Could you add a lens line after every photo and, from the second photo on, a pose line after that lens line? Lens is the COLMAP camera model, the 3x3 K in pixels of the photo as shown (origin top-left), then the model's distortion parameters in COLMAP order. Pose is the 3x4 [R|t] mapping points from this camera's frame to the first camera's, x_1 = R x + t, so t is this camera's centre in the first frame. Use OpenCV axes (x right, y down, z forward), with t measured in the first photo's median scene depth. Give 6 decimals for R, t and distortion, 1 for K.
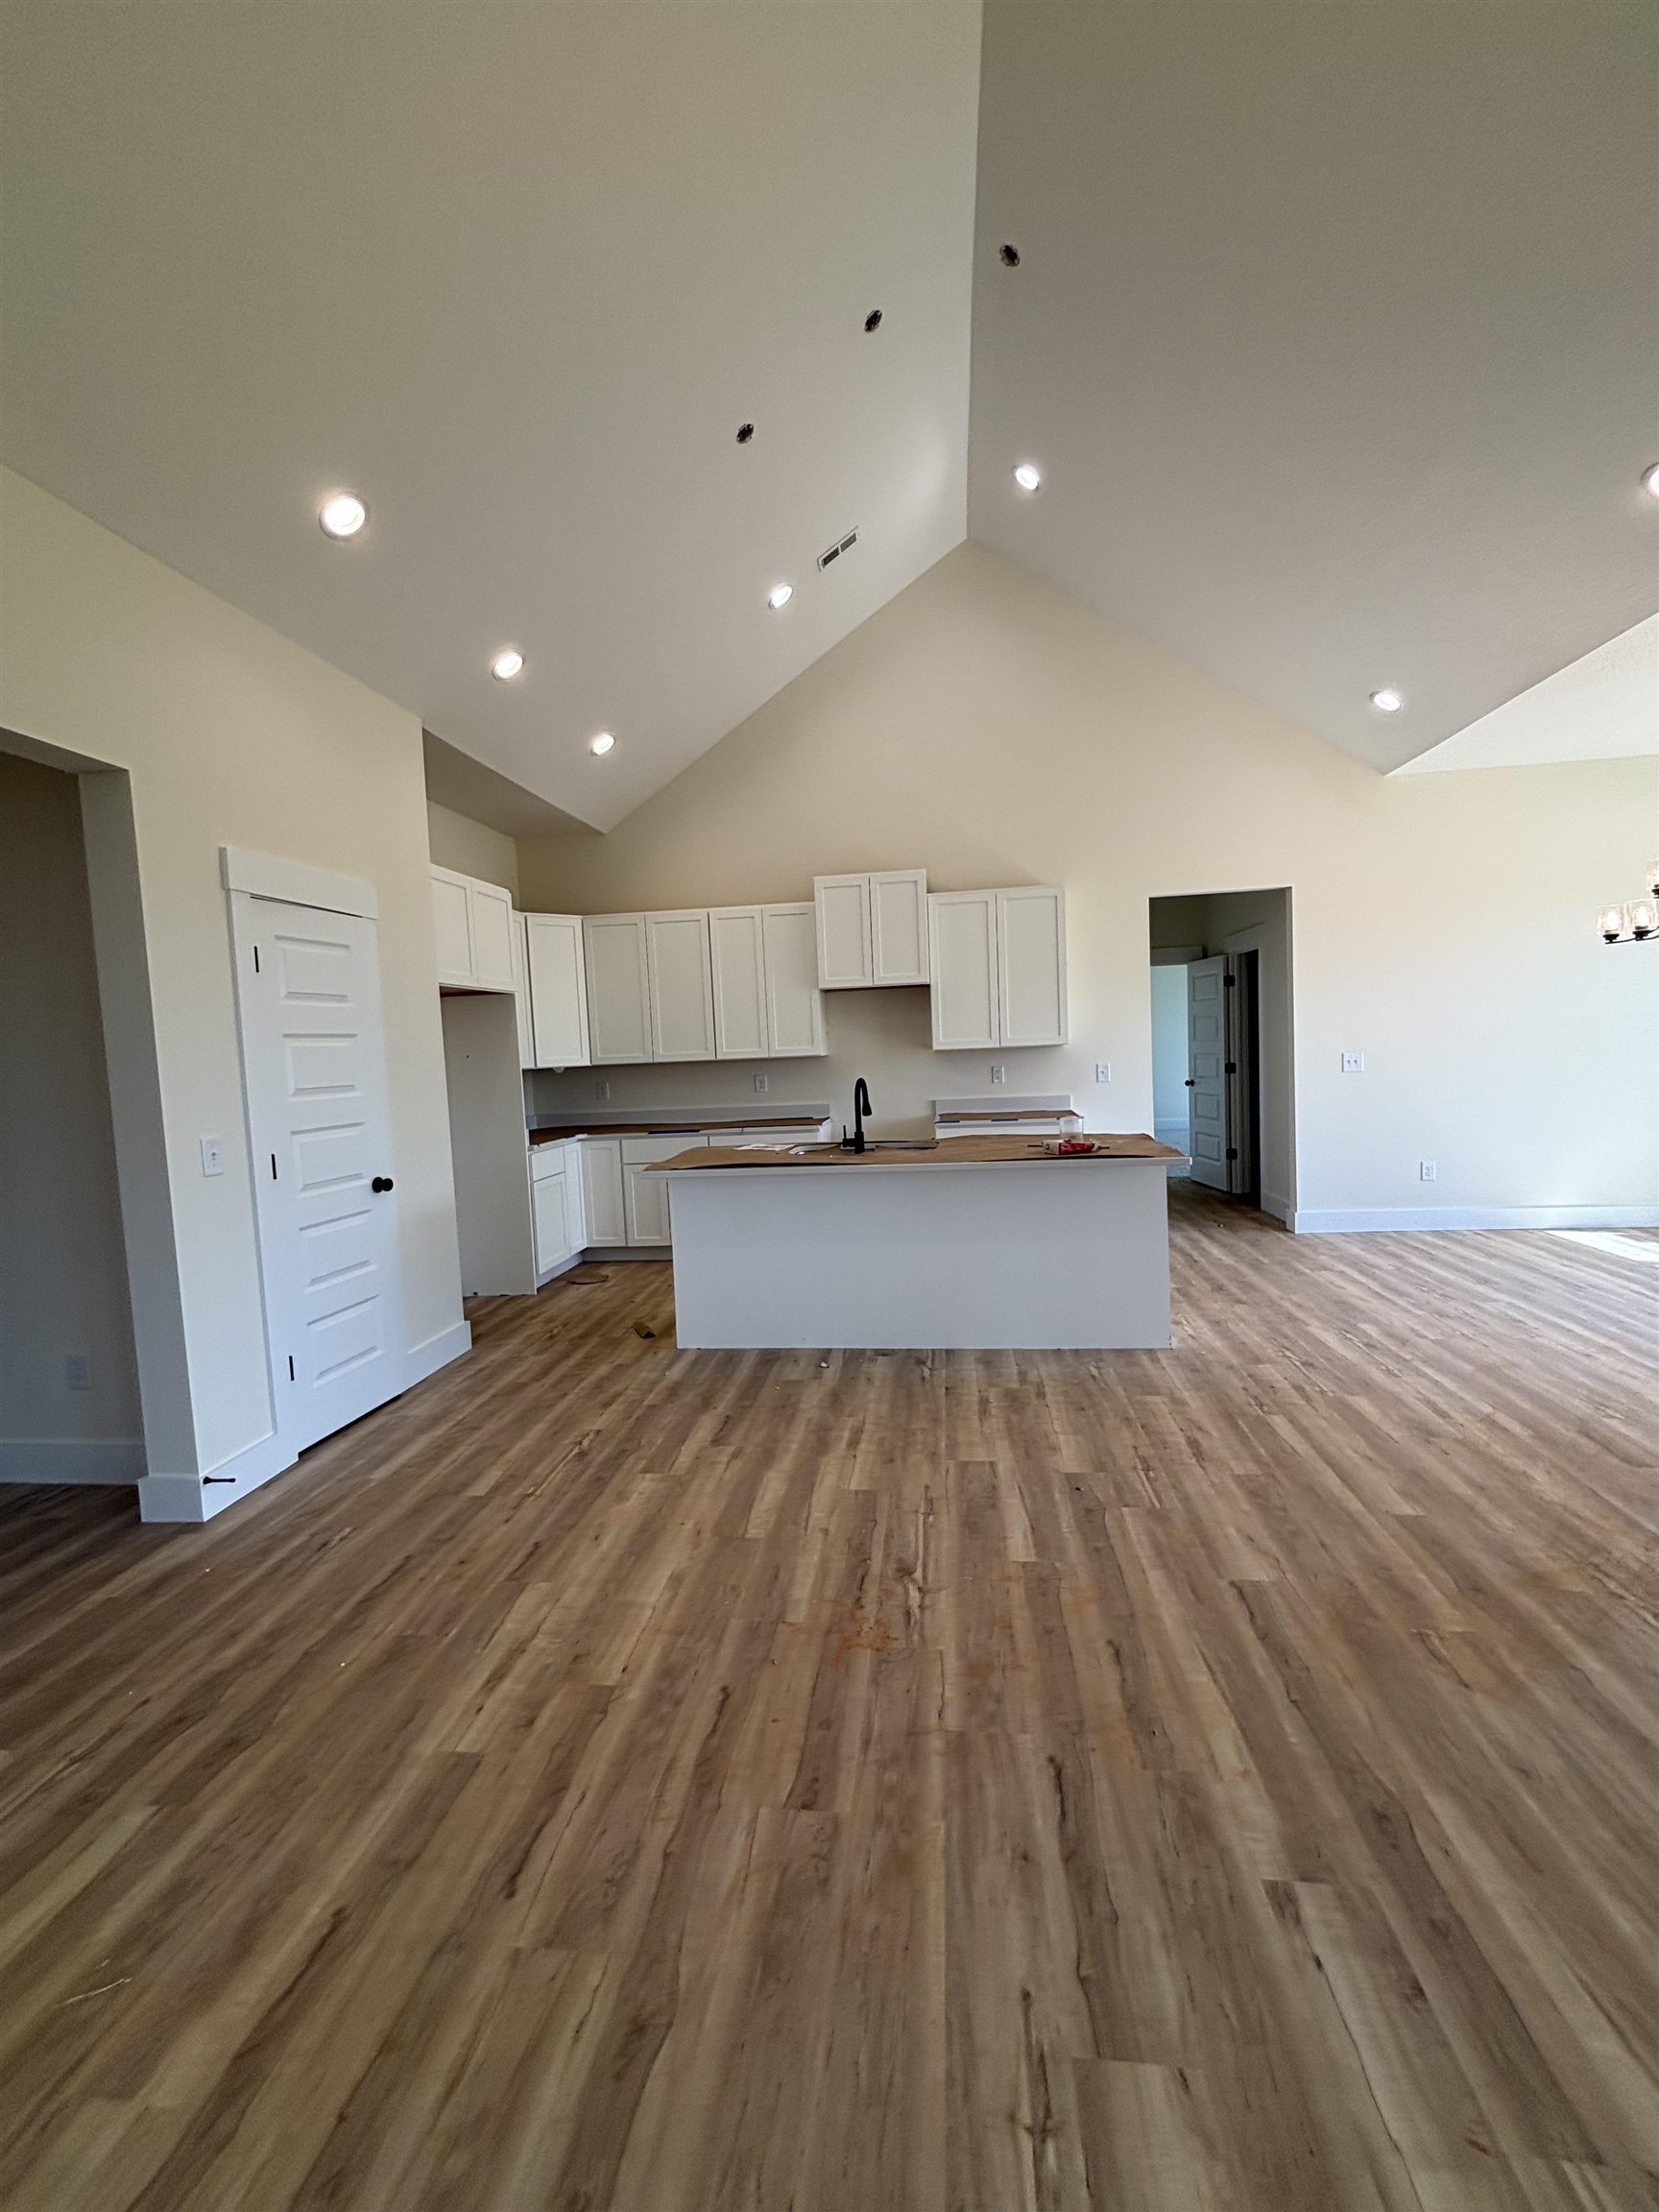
lens RADIAL K [[895.3, 0, 829.5], [0, 895.3, 1106.0], [0, 0, 1]] dist [0.015013, 0.000363]
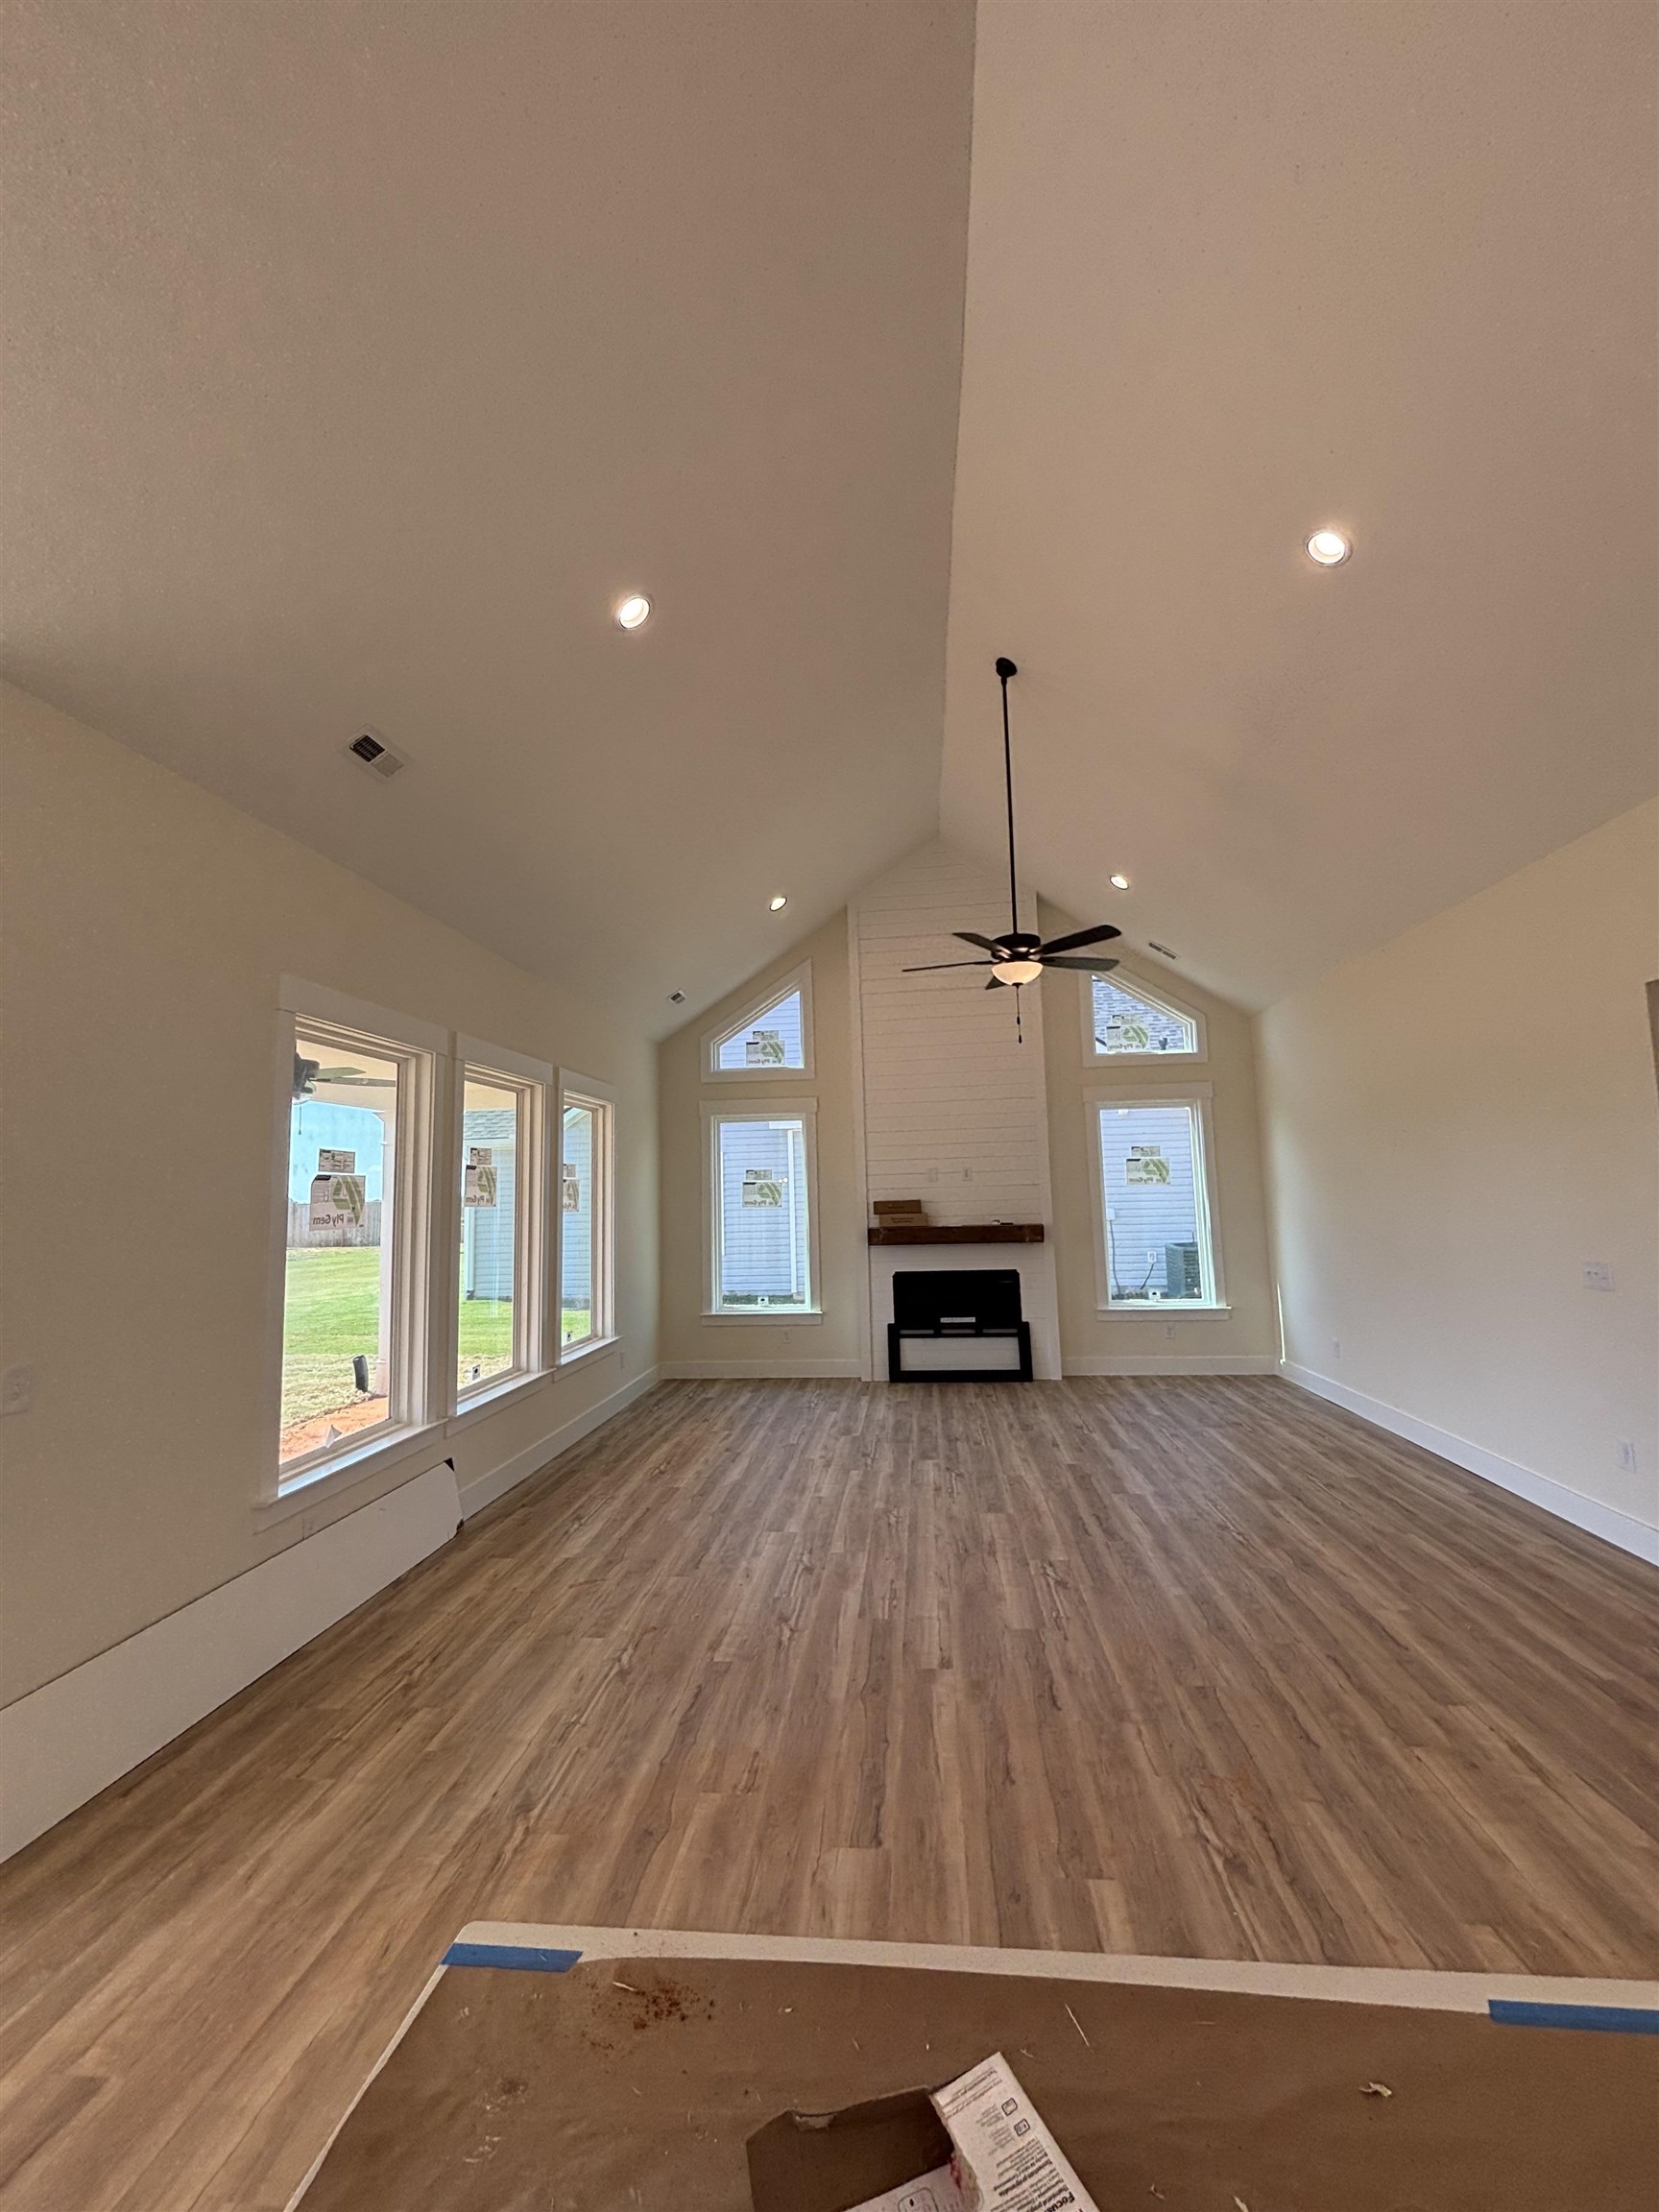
lens RADIAL K [[895.3, 0, 829.5], [0, 895.3, 1106.0], [0, 0, 1]] dist [0.015013, 0.000363]
pose [[-0.997426, 0.064475, -0.031381, 0.517050], [0.065561, 0.997238, -0.034894, -0.238659], [0.029044, -0.036861, -0.998898, 2.146613]]
